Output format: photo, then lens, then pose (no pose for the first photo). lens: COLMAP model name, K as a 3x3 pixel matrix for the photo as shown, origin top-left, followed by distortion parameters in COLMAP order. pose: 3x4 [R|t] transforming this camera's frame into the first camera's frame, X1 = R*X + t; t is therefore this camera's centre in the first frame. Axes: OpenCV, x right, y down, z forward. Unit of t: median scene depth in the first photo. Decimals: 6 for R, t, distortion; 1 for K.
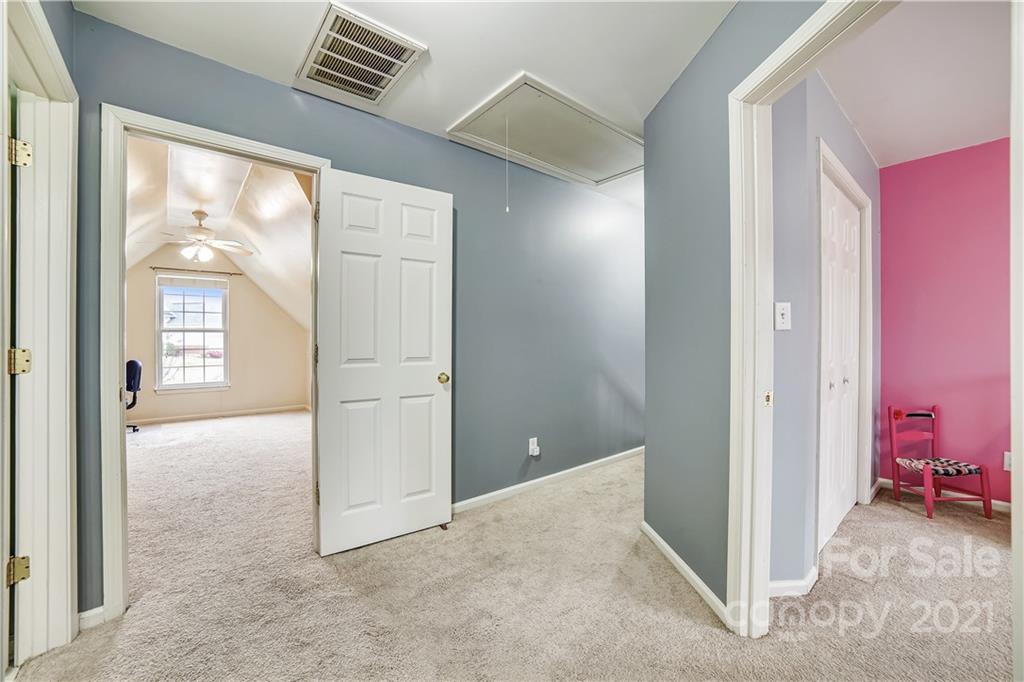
lens RADIAL K [[412.4, 0, 514.7], [0, 412.4, 337.7], [0, 0, 1]] dist [-0.022207, 0.000304]
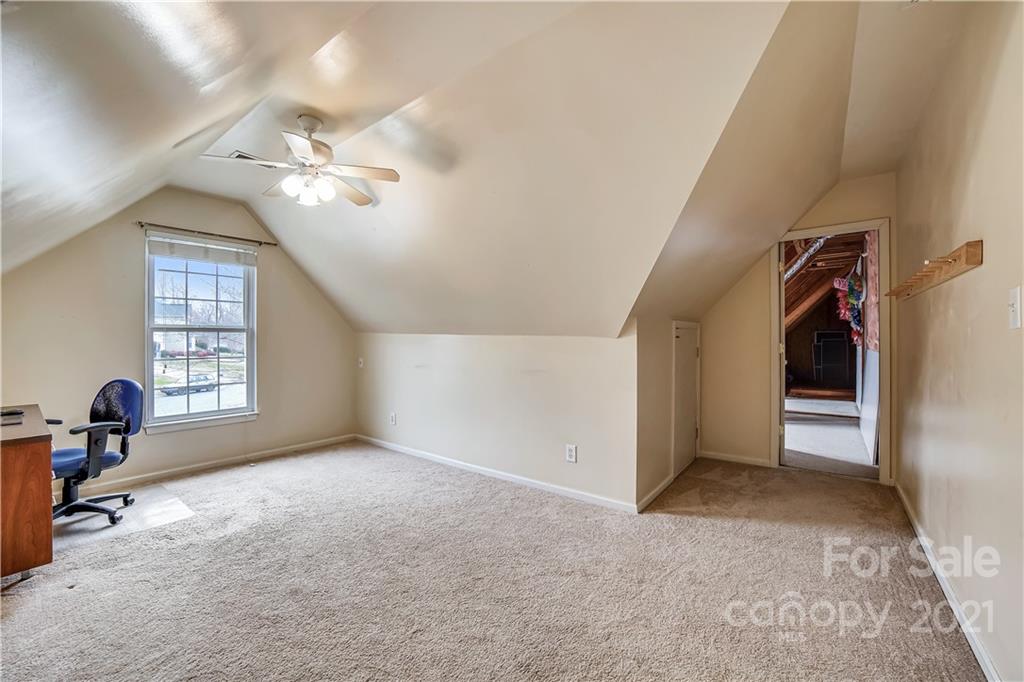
lens RADIAL K [[403.5, 0, 513.5], [0, 403.5, 342.3], [0, 0, 1]] dist [-0.027301, 0.000101]
pose [[0.974552, -0.000667, 0.224159, -0.474767], [-0.000297, 0.999991, 0.004264, 0.000300], [-0.224159, -0.004222, 0.974543, 0.303646]]
